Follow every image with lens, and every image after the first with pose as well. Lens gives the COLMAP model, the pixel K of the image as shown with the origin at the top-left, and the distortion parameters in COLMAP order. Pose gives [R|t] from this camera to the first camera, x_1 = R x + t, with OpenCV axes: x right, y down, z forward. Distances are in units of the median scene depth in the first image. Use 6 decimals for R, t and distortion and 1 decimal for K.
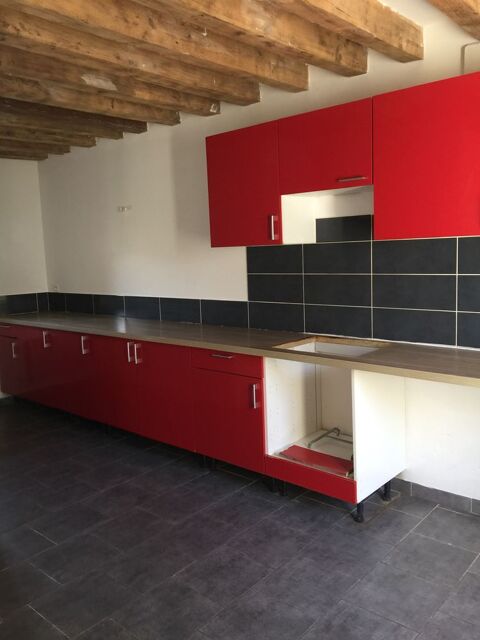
lens RADIAL K [[544.8, 0, 240.4], [0, 544.8, 318.0], [0, 0, 1]] dist [0.066543, -0.087540]
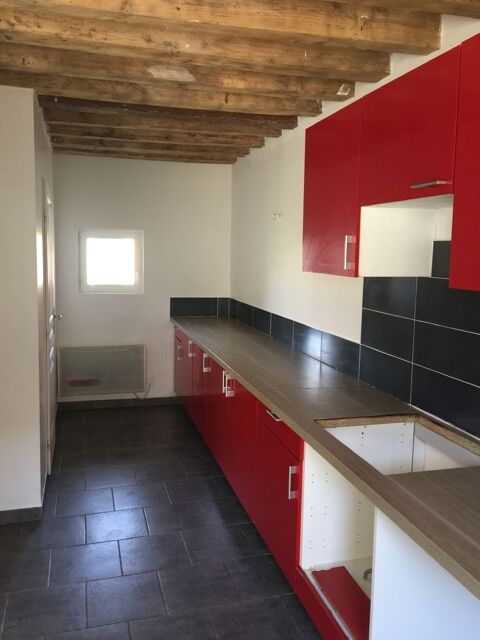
lens RADIAL K [[544.8, 0, 245.7], [0, 544.8, 312.1], [0, 0, 1]] dist [0.066543, -0.087540]
pose [[0.841543, 0.115006, -0.527806, 0.338180], [-0.117595, 0.992644, 0.028796, -0.096013], [0.527235, 0.037834, 0.848877, 0.344037]]
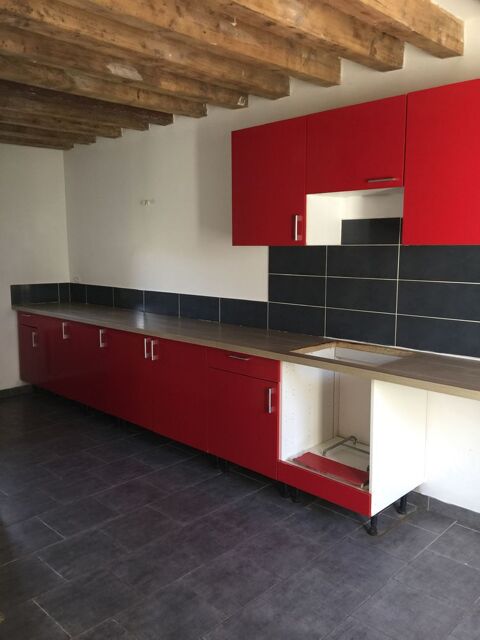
lens RADIAL K [[544.8, 0, 239.9], [0, 544.8, 325.5], [0, 0, 1]] dist [0.066543, -0.087540]
pose [[0.998240, 0.042649, -0.041202, 0.006306], [-0.041696, 0.998849, 0.023719, -0.011077], [0.042167, -0.021959, 0.998869, 0.024855]]
